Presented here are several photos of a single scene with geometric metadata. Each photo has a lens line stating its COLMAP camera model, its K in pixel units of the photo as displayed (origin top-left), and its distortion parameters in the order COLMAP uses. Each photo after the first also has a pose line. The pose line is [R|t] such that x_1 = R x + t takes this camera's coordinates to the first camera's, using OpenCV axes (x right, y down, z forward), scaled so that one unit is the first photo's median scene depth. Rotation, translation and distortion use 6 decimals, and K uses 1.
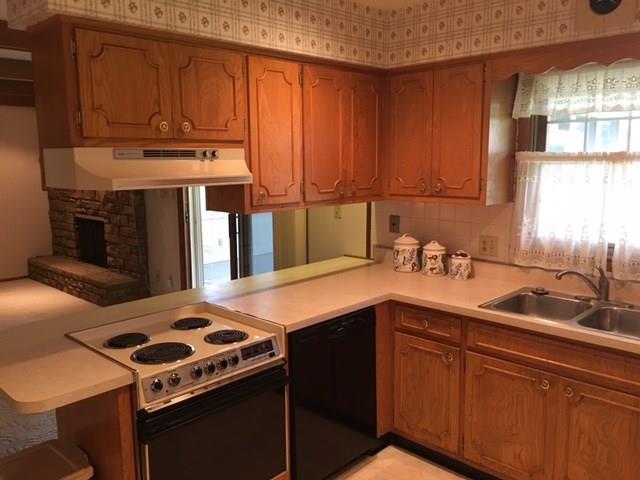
lens RADIAL K [[551.5, 0, 323.9], [0, 551.5, 237.1], [0, 0, 1]] dist [0.079523, -0.074092]
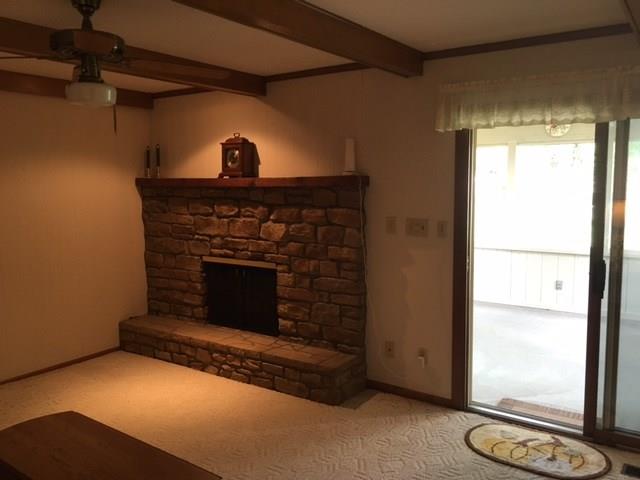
lens RADIAL K [[551.5, 0, 323.9], [0, 551.5, 237.1], [0, 0, 1]] dist [0.079523, -0.074092]
pose [[0.987164, -0.015389, 0.158968, -0.437617], [0.022220, 0.998900, -0.041281, -0.037234], [-0.158158, 0.044284, 0.986420, 0.306518]]
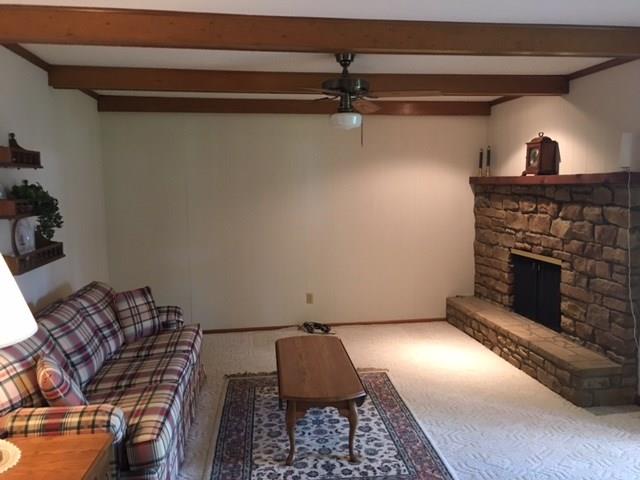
lens RADIAL K [[551.5, 0, 323.9], [0, 551.5, 237.1], [0, 0, 1]] dist [0.079523, -0.074092]
pose [[0.799585, 0.060683, -0.597480, -0.213052], [-0.084469, 0.996356, -0.011847, -0.029689], [0.594583, 0.059941, 0.801796, 0.255987]]
